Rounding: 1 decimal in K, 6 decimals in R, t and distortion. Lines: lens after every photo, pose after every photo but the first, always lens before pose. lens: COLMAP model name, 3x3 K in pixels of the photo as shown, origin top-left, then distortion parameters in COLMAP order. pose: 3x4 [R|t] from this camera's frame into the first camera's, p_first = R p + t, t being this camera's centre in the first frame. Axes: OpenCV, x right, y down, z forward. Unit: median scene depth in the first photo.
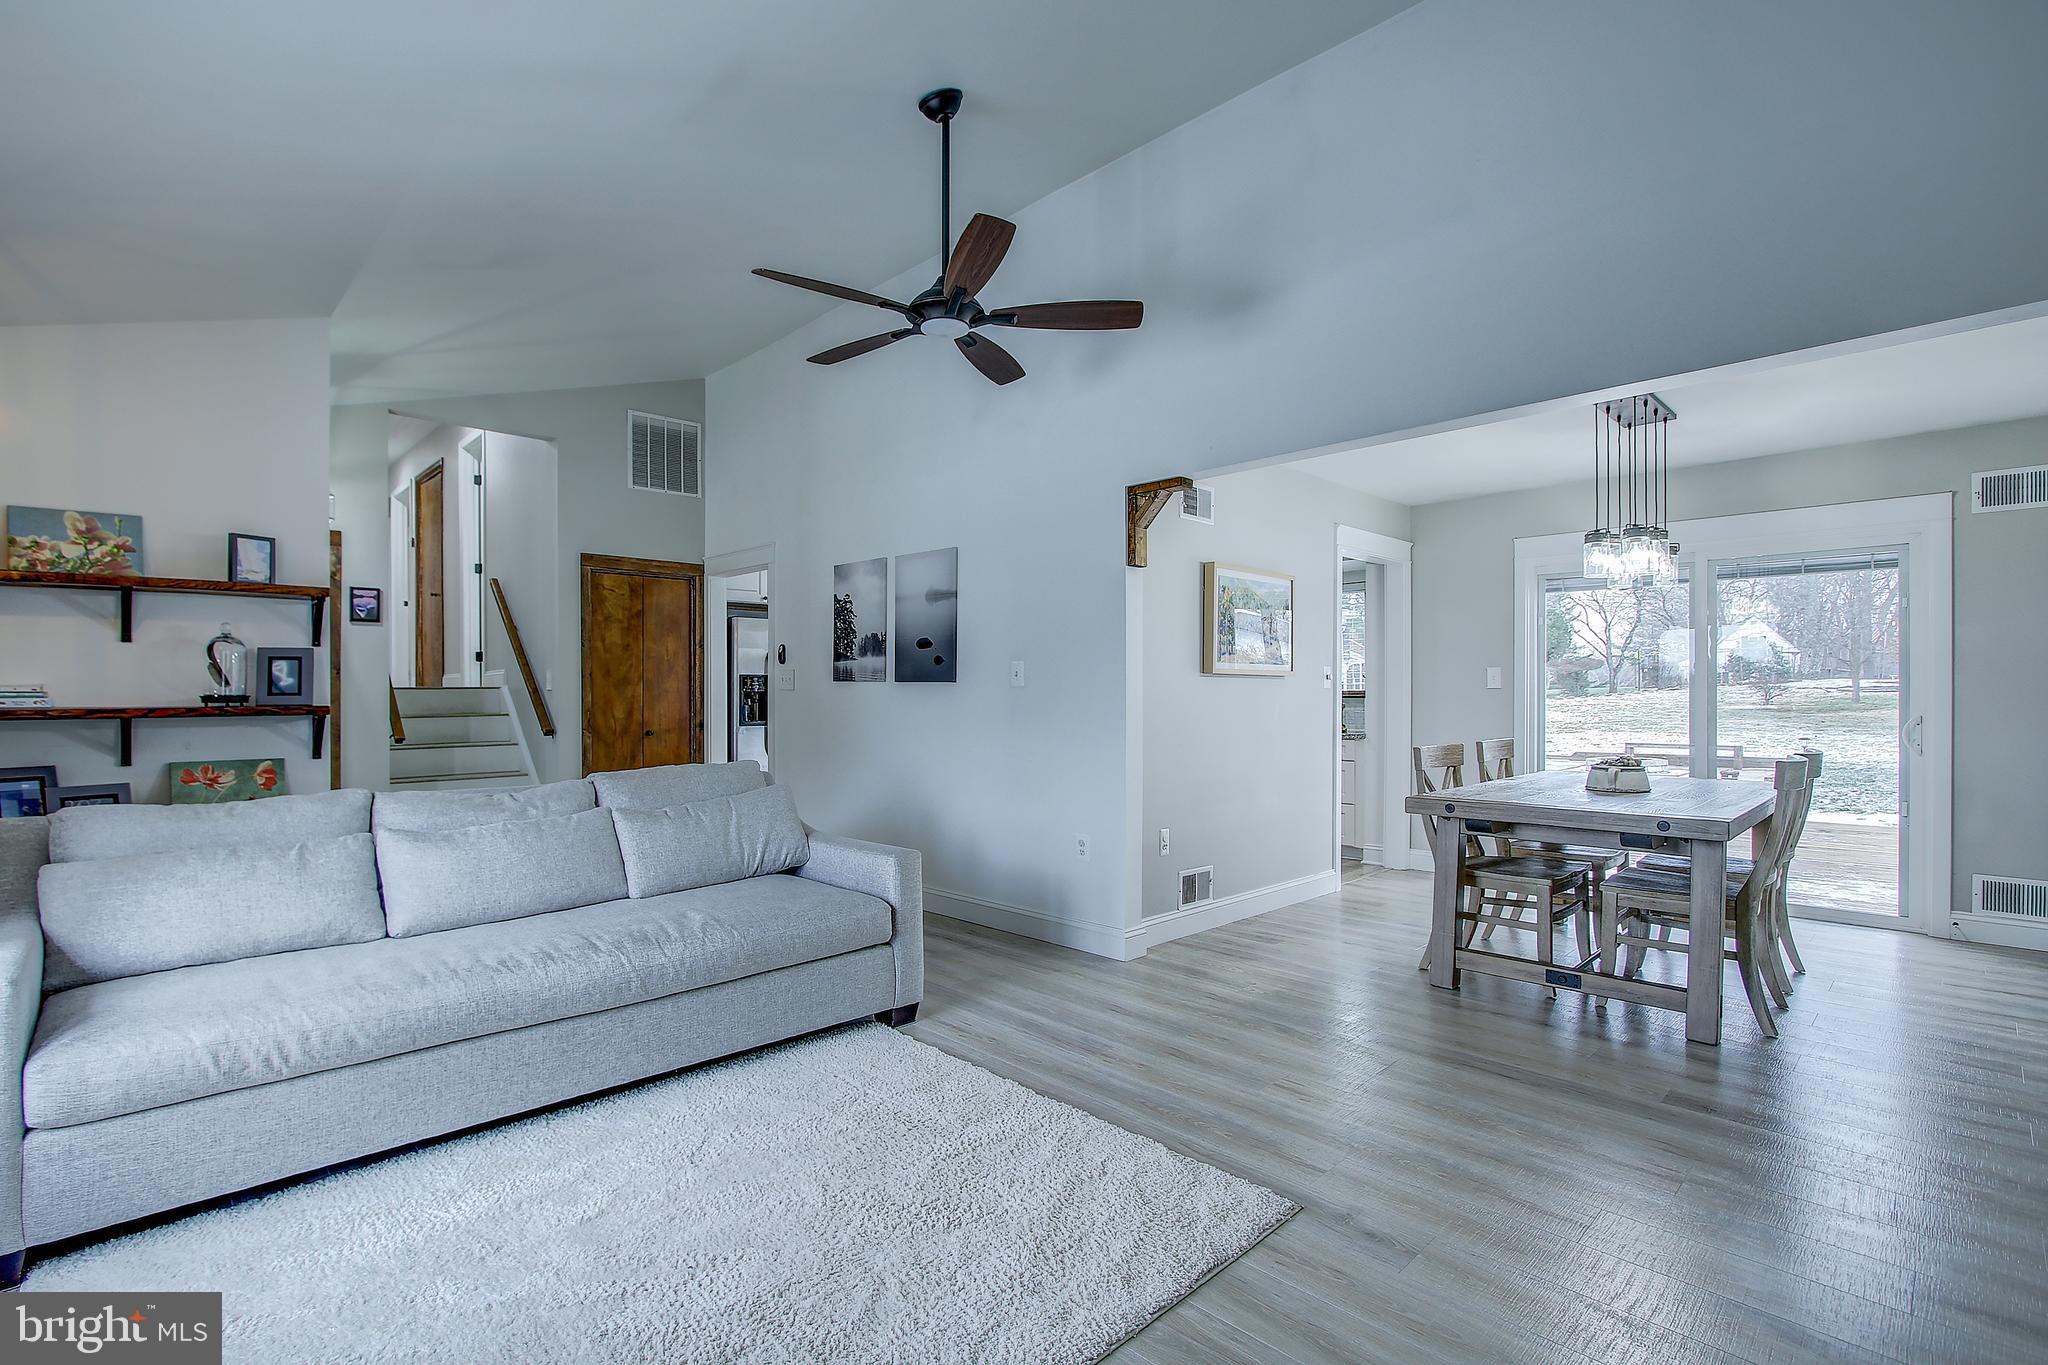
lens RADIAL K [[944.0, 0, 972.6], [0, 944.0, 696.9], [0, 0, 1]] dist [-0.021027, 0.002251]
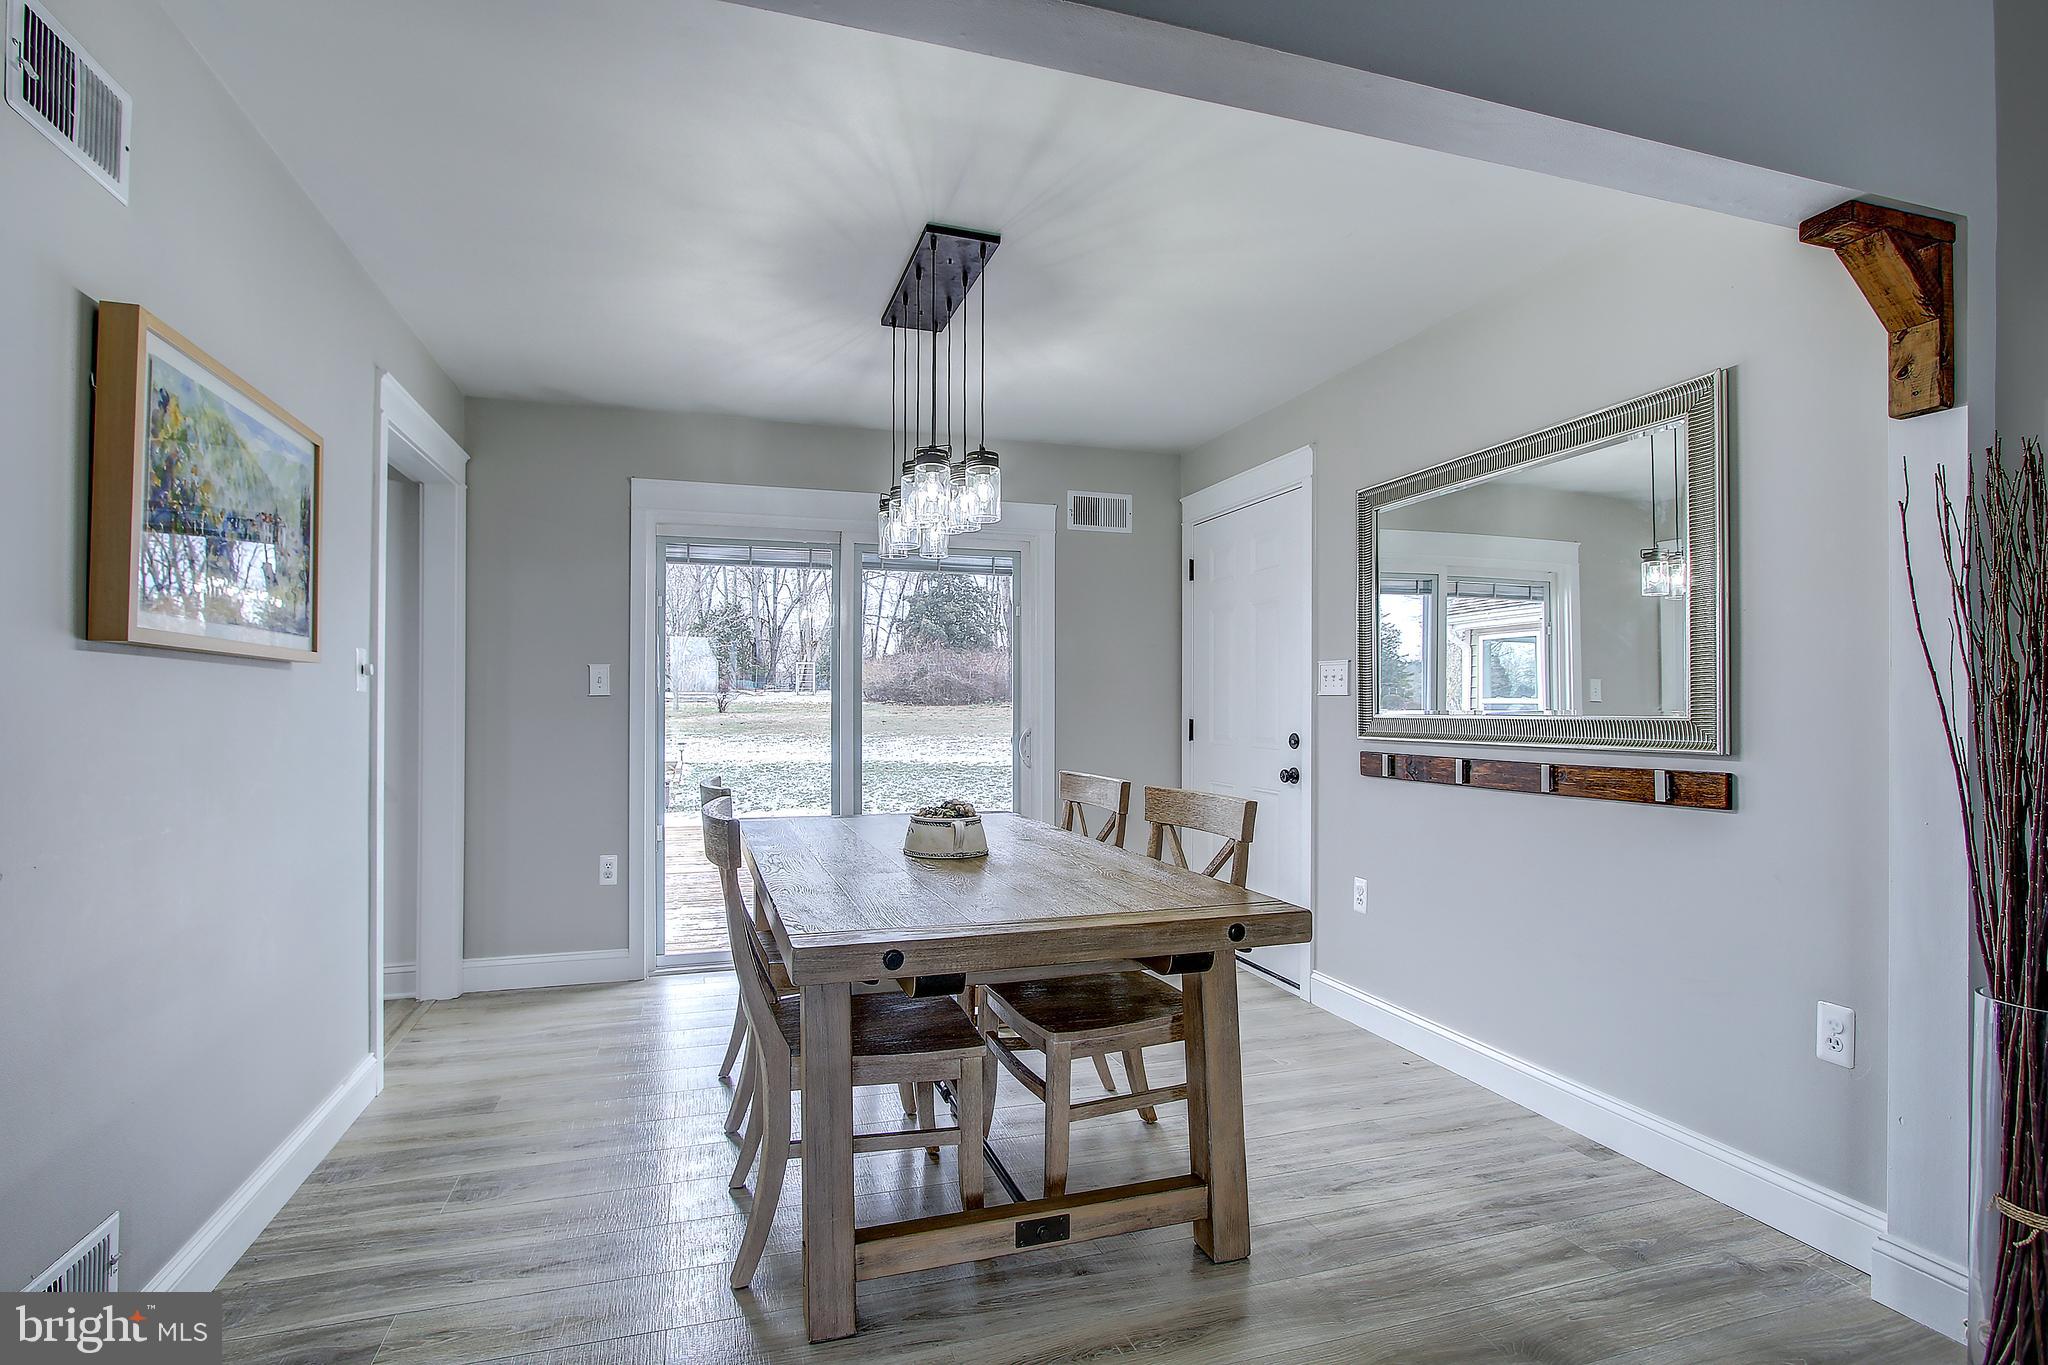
lens RADIAL K [[944.0, 0, 983.0], [0, 944.0, 700.5], [0, 0, 1]] dist [-0.021027, 0.002251]
pose [[0.436181, 0.004960, 0.899845, 0.092901], [0.000209, 0.999984, -0.005613, -0.002485], [-0.899859, 0.002636, 0.436173, 0.588361]]
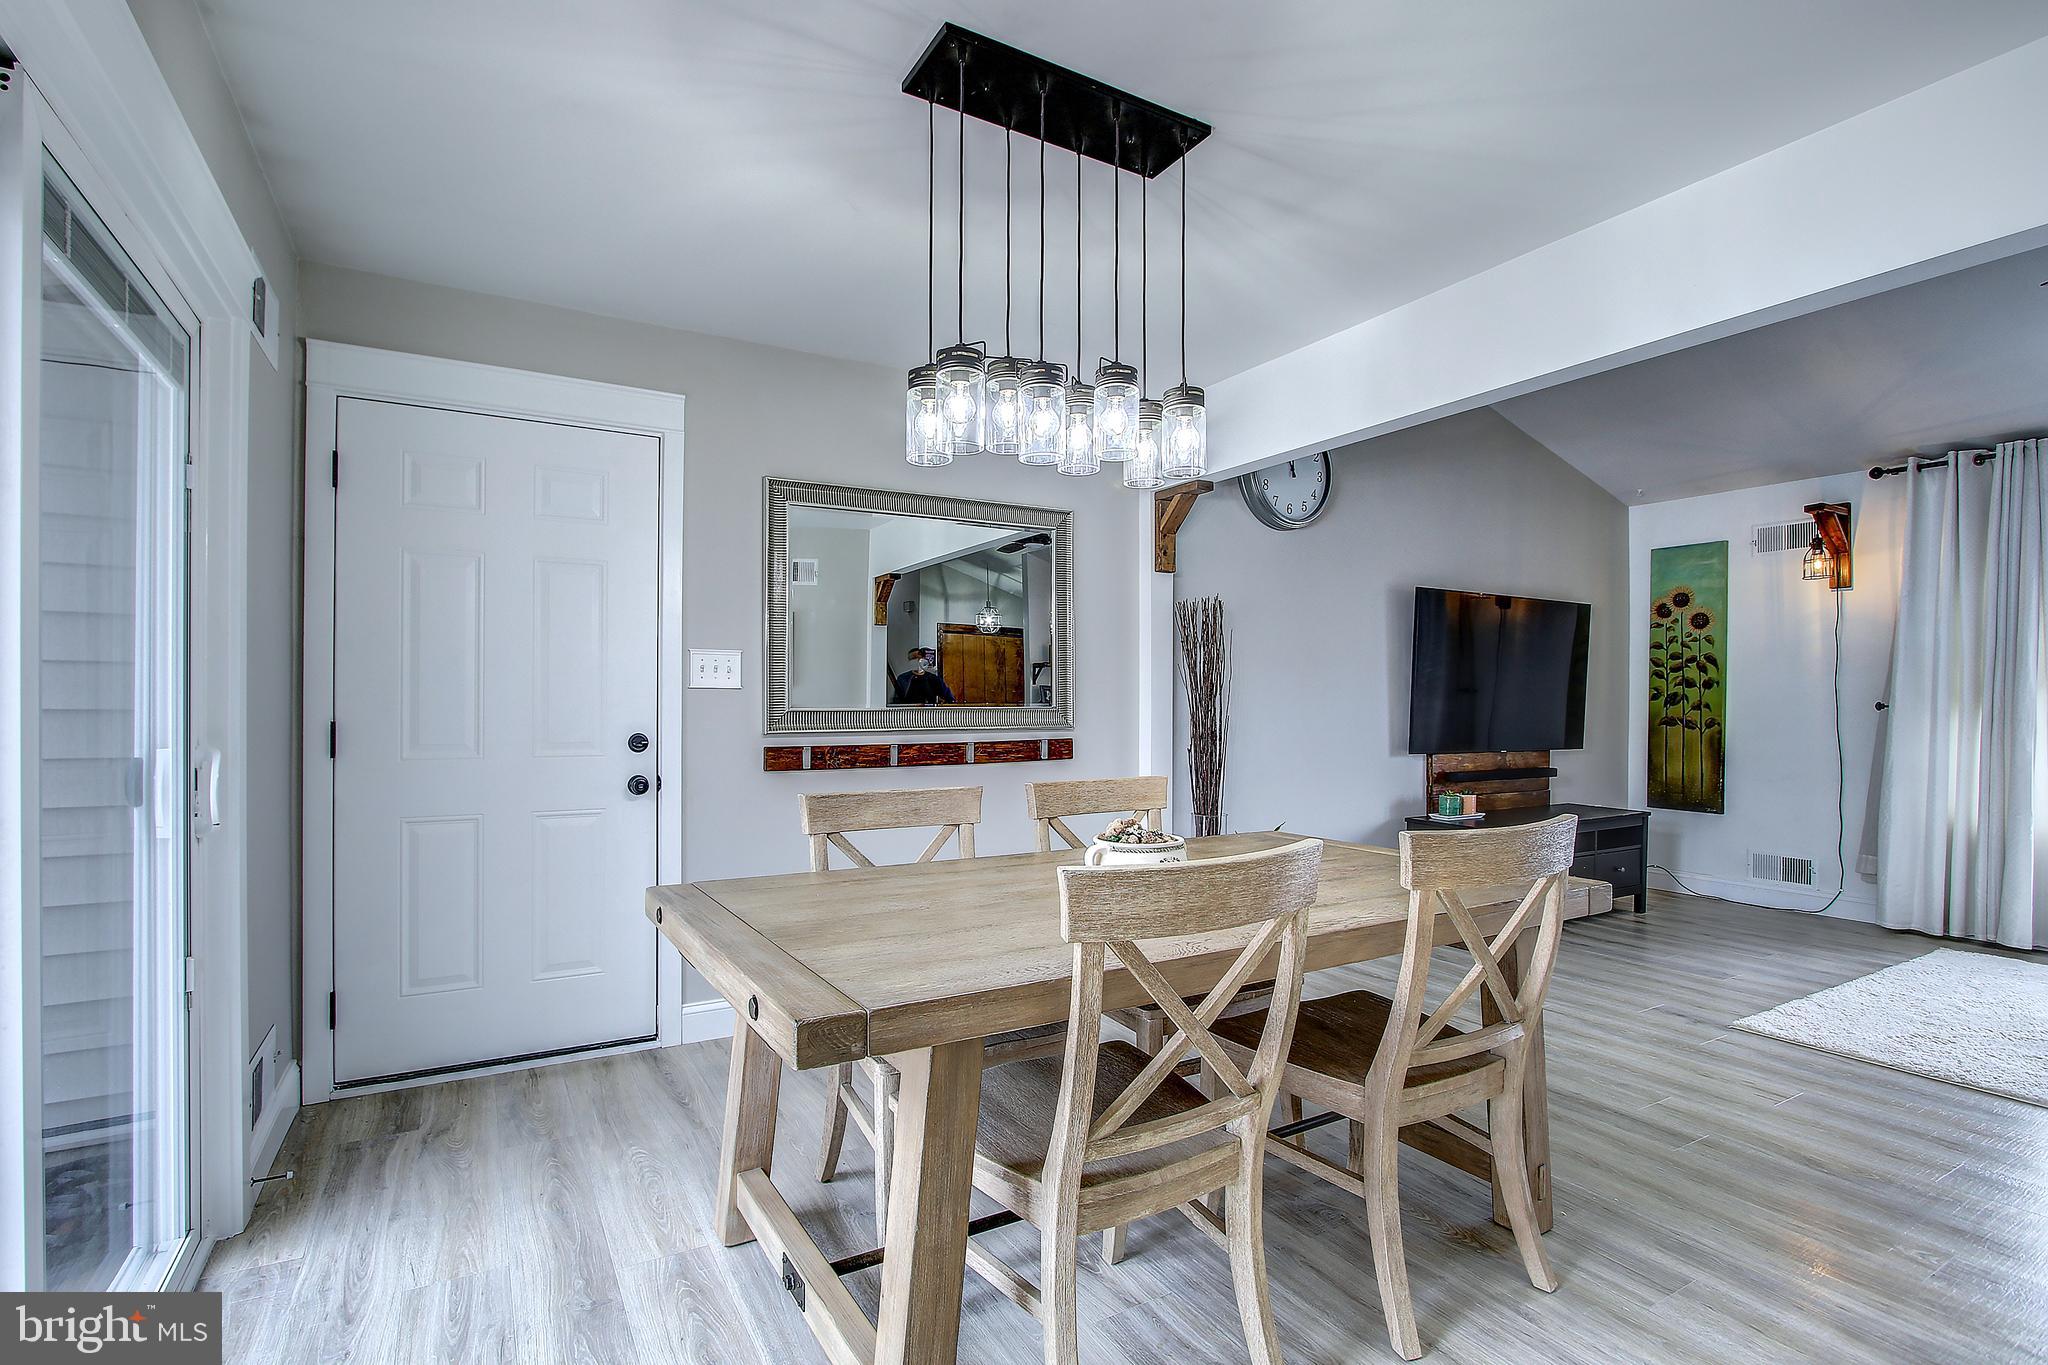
lens RADIAL K [[944.0, 0, 1002.6], [0, 944.0, 695.6], [0, 0, 1]] dist [-0.021027, 0.002251]
pose [[-0.972104, -0.010654, 0.234307, 0.543616], [-0.008569, 0.999914, 0.009912, -0.014360], [-0.234392, 0.007628, -0.972112, 1.294475]]
